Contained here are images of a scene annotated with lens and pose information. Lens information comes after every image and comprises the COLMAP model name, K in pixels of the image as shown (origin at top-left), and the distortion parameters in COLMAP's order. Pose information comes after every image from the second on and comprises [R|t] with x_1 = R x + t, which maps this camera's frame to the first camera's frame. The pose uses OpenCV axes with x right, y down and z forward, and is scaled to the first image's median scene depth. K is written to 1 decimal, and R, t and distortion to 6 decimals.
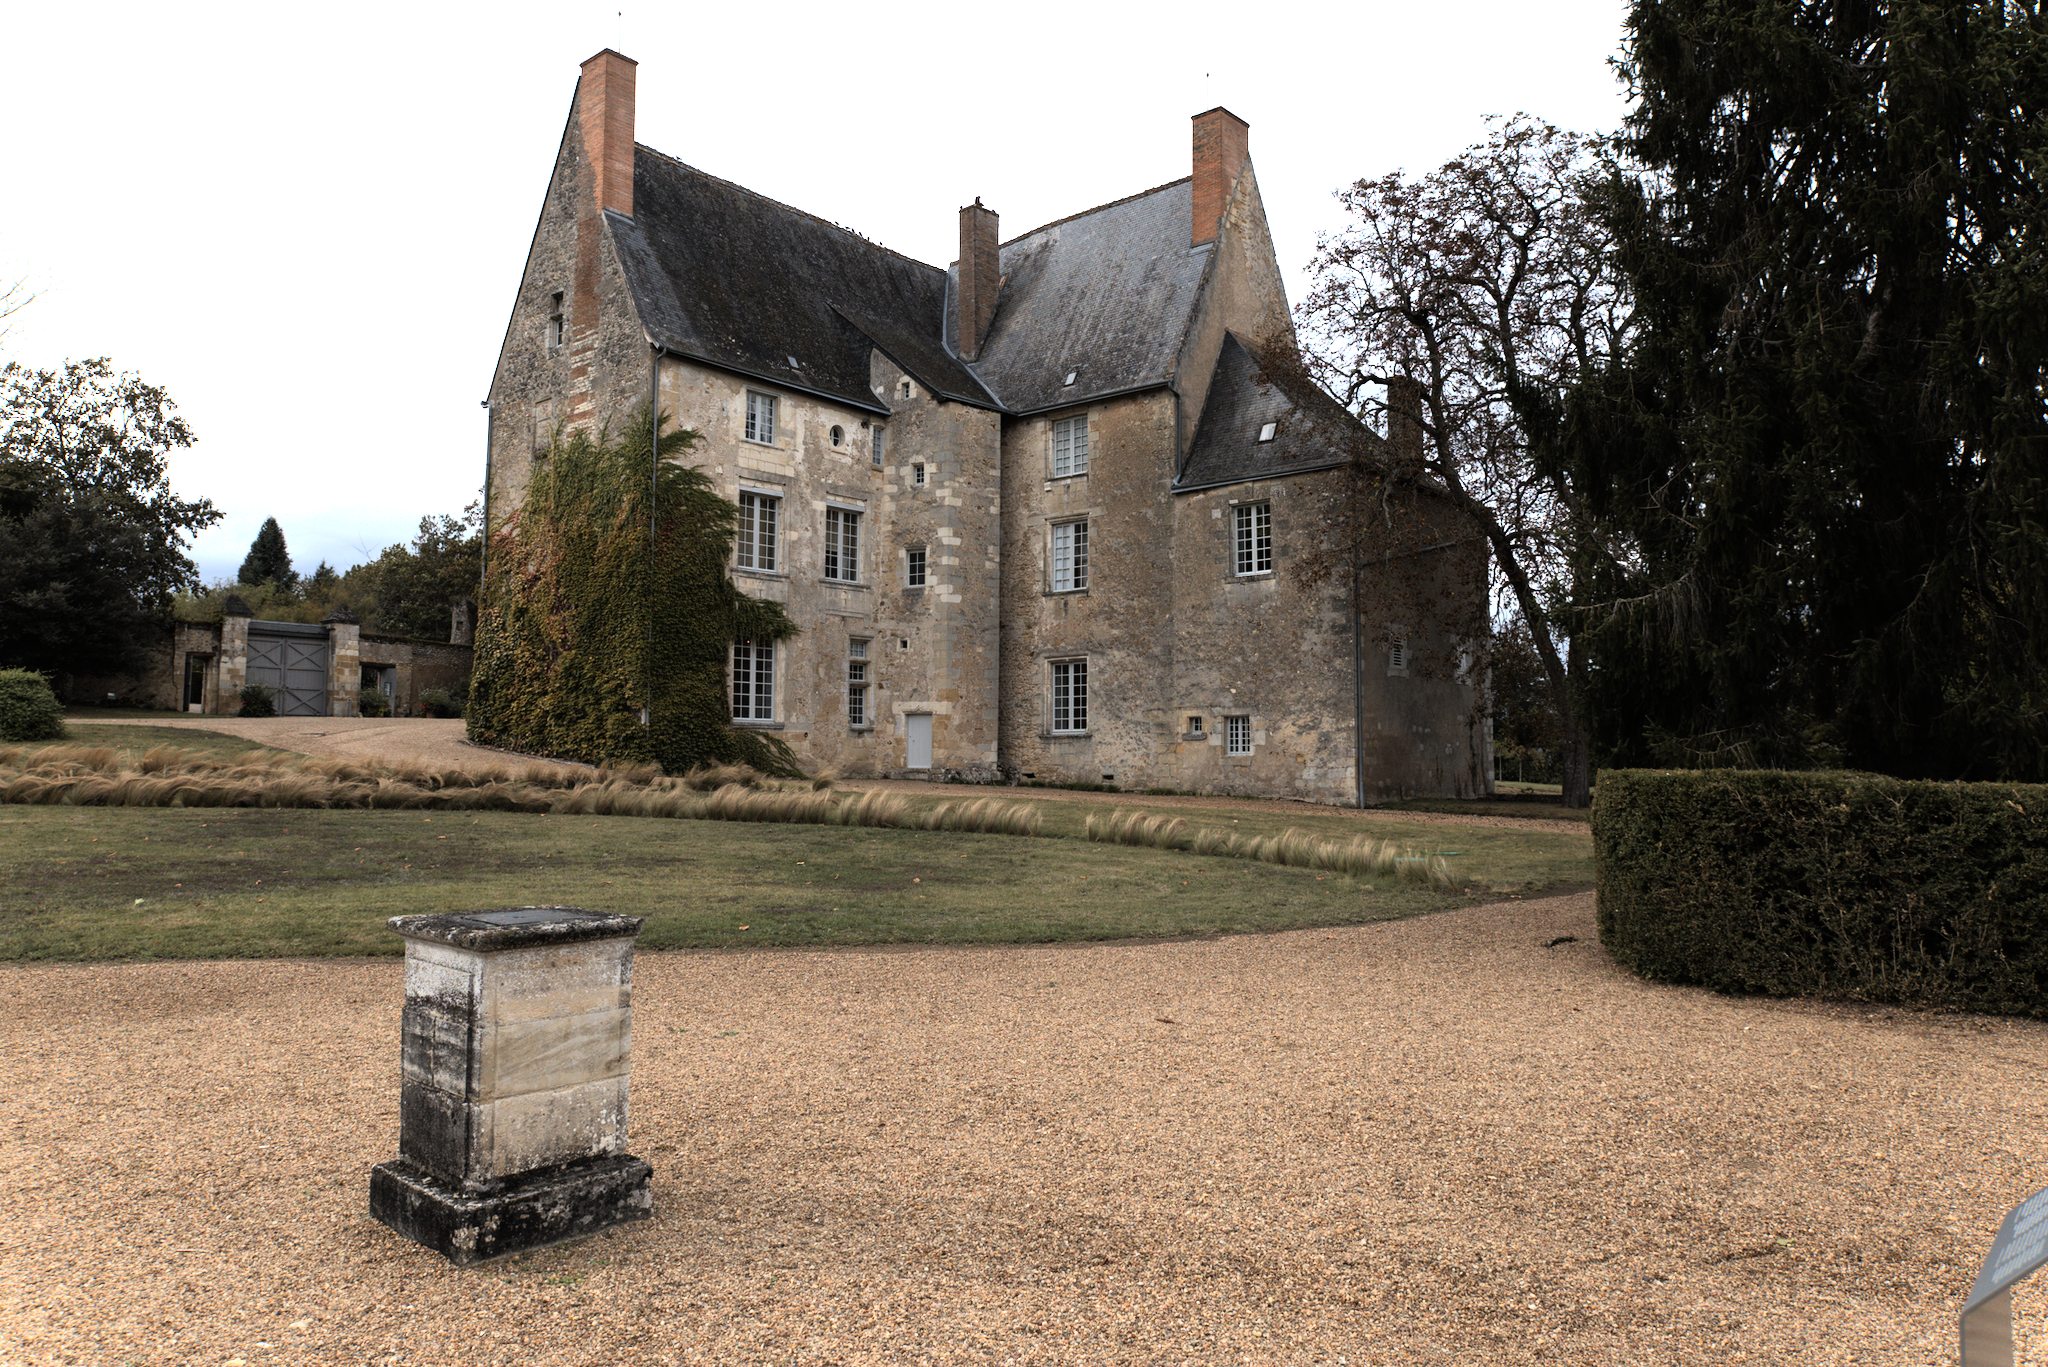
lens RADIAL K [[1406.5, 0, 1023.1], [0, 1406.5, 683.6], [0, 0, 1]] dist [-0.001091, 0.001124]
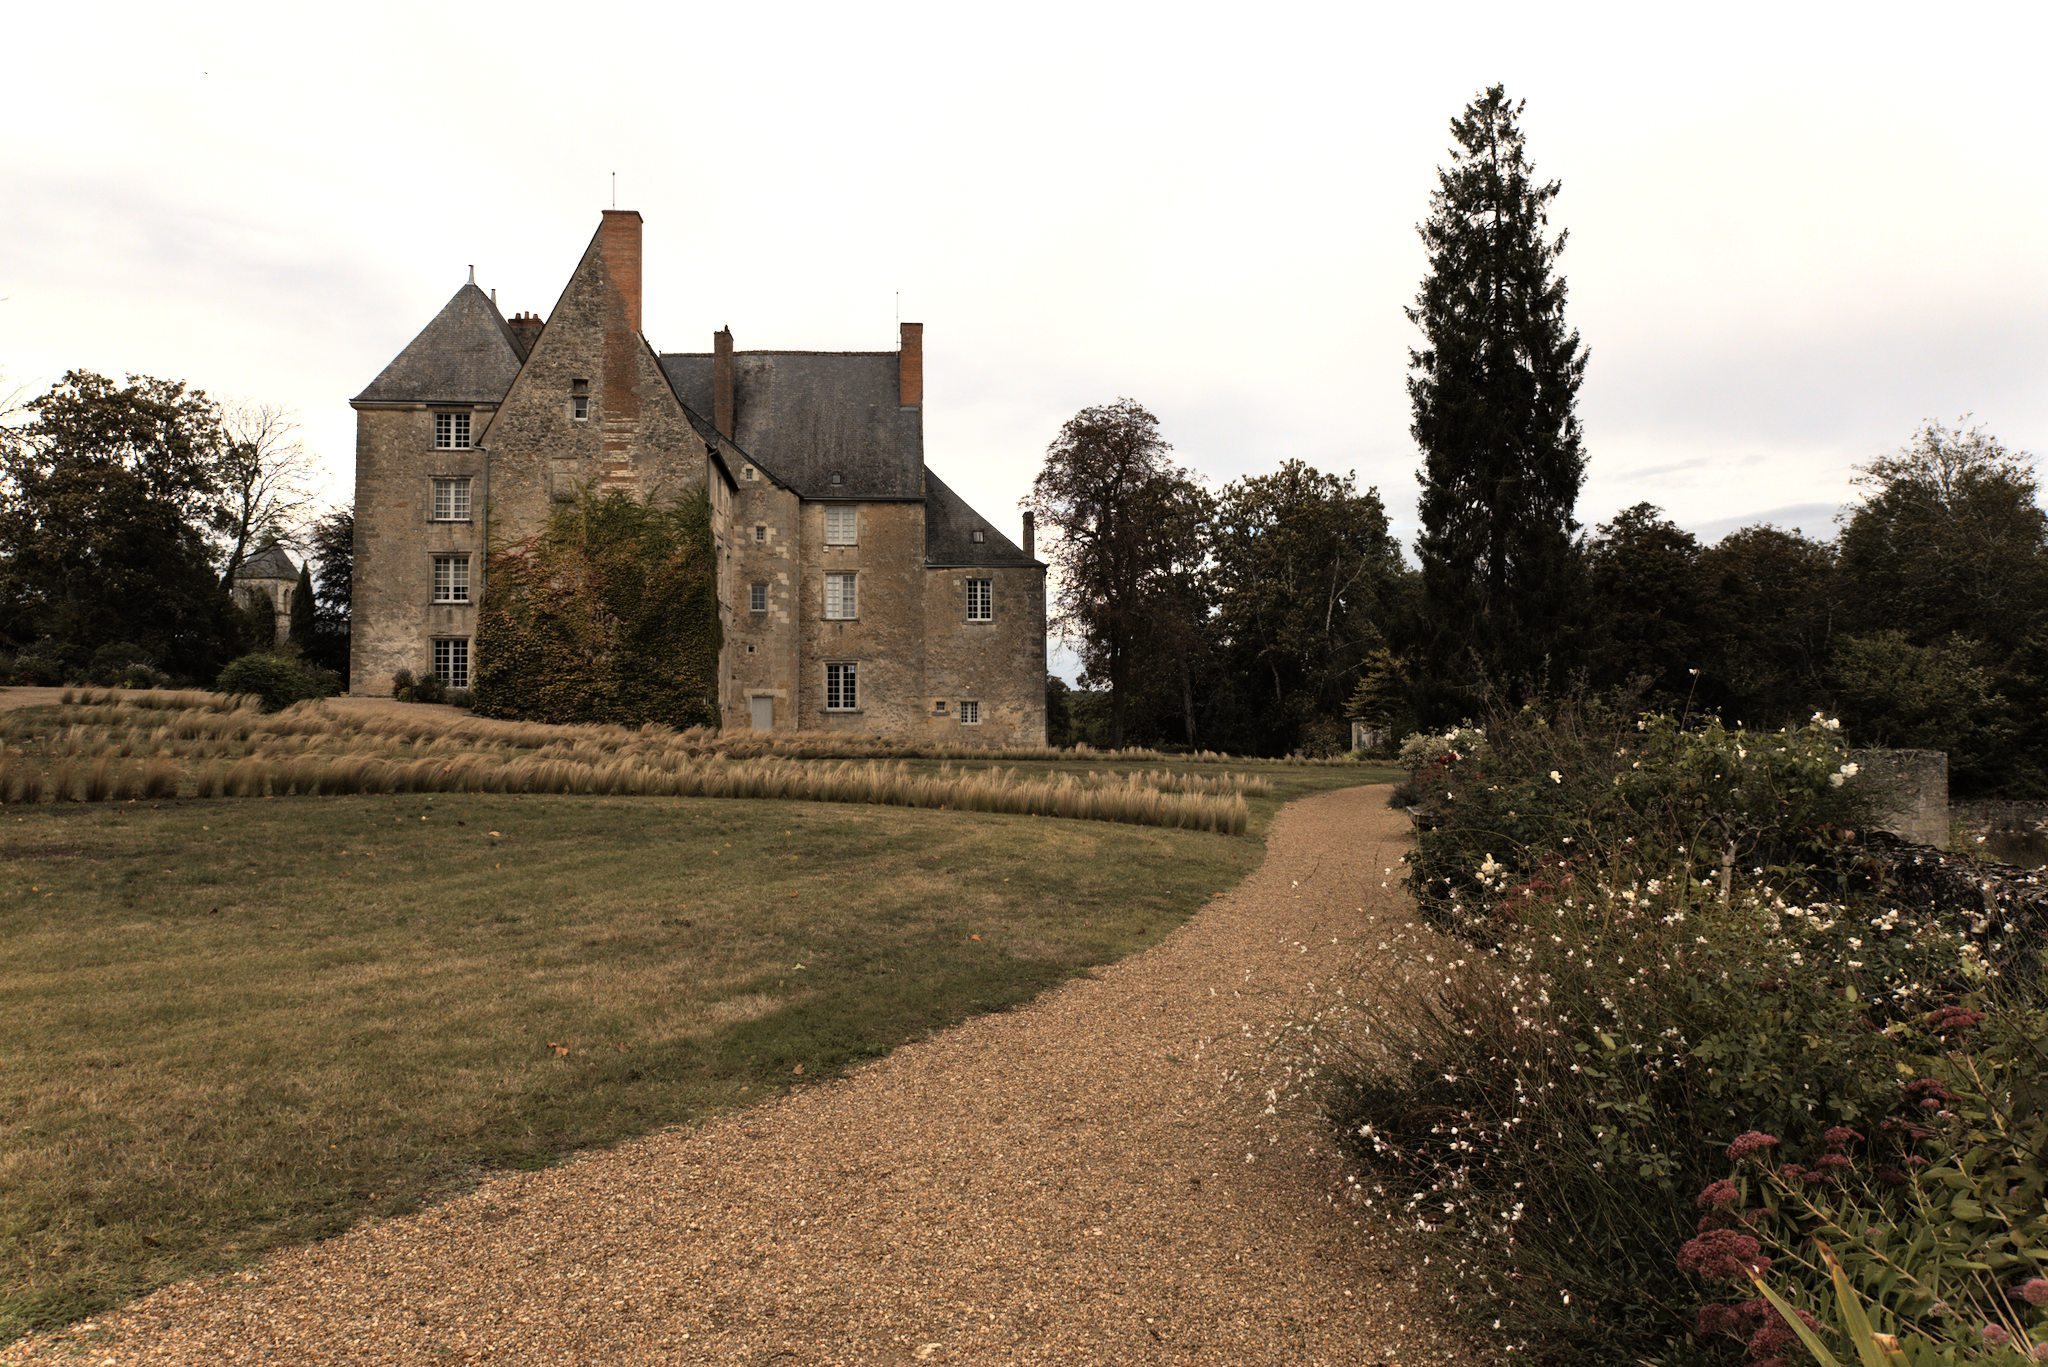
lens RADIAL K [[1406.5, 0, 1024.8], [0, 1406.5, 685.3], [0, 0, 1]] dist [-0.001091, 0.001124]
pose [[0.693977, 0.015908, 0.719821, -0.958187], [-0.036650, 0.999240, 0.013252, -0.020738], [-0.719064, -0.035578, 0.694033, -0.228465]]
